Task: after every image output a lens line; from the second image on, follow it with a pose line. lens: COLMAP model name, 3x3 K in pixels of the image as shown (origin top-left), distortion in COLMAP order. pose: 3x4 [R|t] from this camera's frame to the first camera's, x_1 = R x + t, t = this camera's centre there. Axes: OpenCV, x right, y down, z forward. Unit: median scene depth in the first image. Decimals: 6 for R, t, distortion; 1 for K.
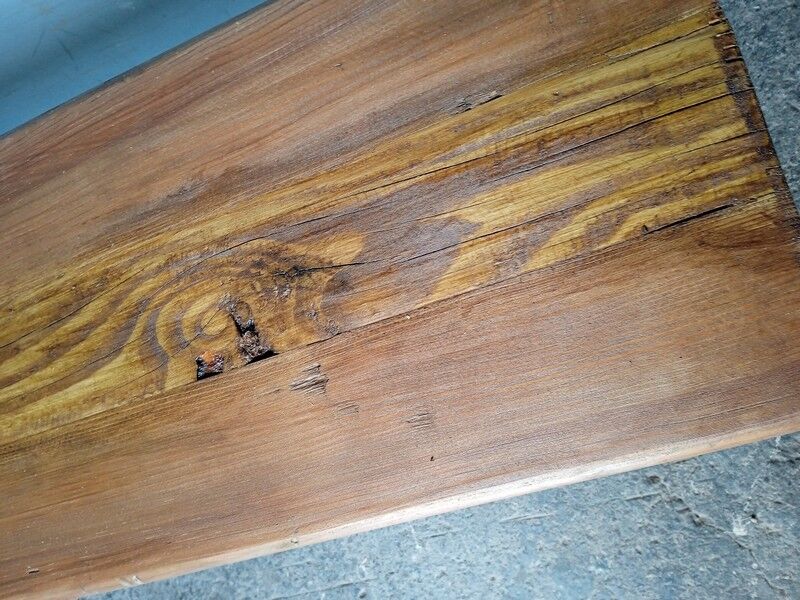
lens RADIAL K [[674.4, 0, 394.0], [0, 674.4, 307.3], [0, 0, 1]] dist [0.069956, -0.116131]
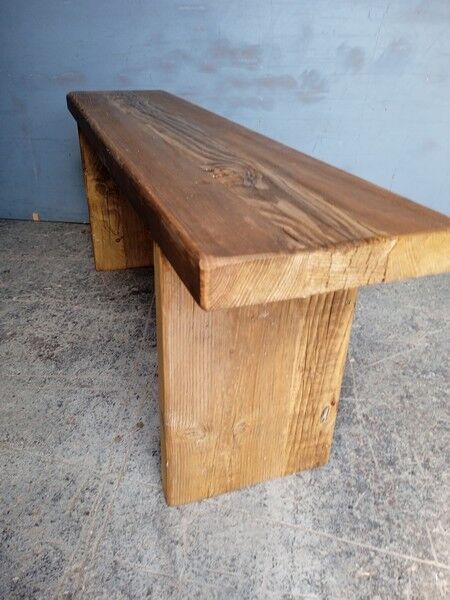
lens RADIAL K [[489.0, 0, 227.1], [0, 489.0, 296.6], [0, 0, 1]] dist [0.088718, -0.138284]
pose [[0.892880, 0.430400, -0.132367, -0.346455], [-0.343128, 0.459964, -0.818960, 3.904333], [-0.291596, 0.776652, 0.558375, 0.469023]]
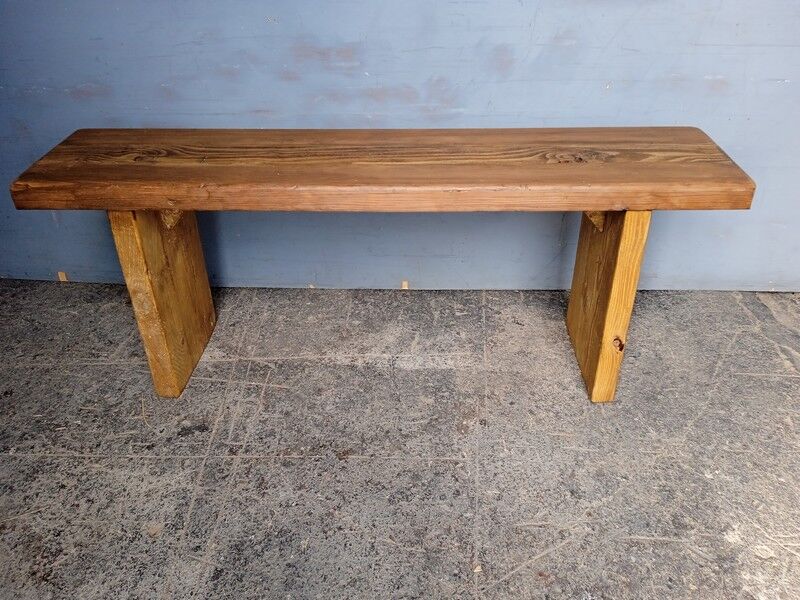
lens RADIAL K [[651.9, 0, 398.1], [0, 651.9, 296.2], [0, 0, 1]] dist [0.088718, -0.138284]
pose [[0.905793, 0.412794, -0.095606, -0.411446], [-0.326348, 0.535737, -0.778770, 3.072473], [-0.270252, 0.736605, 0.619981, -0.256286]]
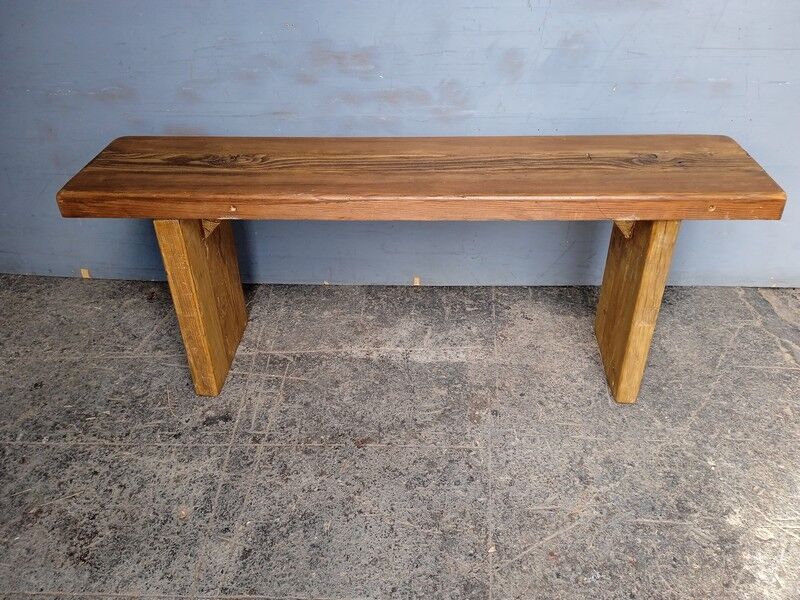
lens RADIAL K [[651.9, 0, 397.7], [0, 651.9, 298.9], [0, 0, 1]] dist [0.088718, -0.138284]
pose [[0.905706, 0.412947, -0.095768, -0.456985], [-0.329085, 0.542530, -0.772894, 3.212120], [-0.267207, 0.731530, 0.627267, -0.321036]]
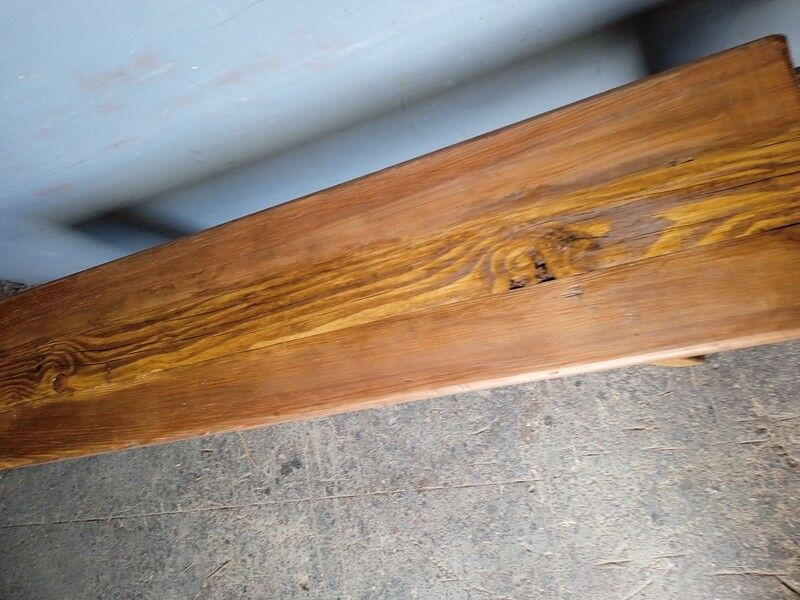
lens RADIAL K [[651.9, 0, 396.9], [0, 651.9, 299.1], [0, 0, 1]] dist [0.088718, -0.138284]
pose [[0.976930, 0.112030, -0.181815, -0.259784], [-0.119245, 0.992435, -0.029216, 0.227399], [0.177166, 0.050222, 0.982899, -0.925334]]
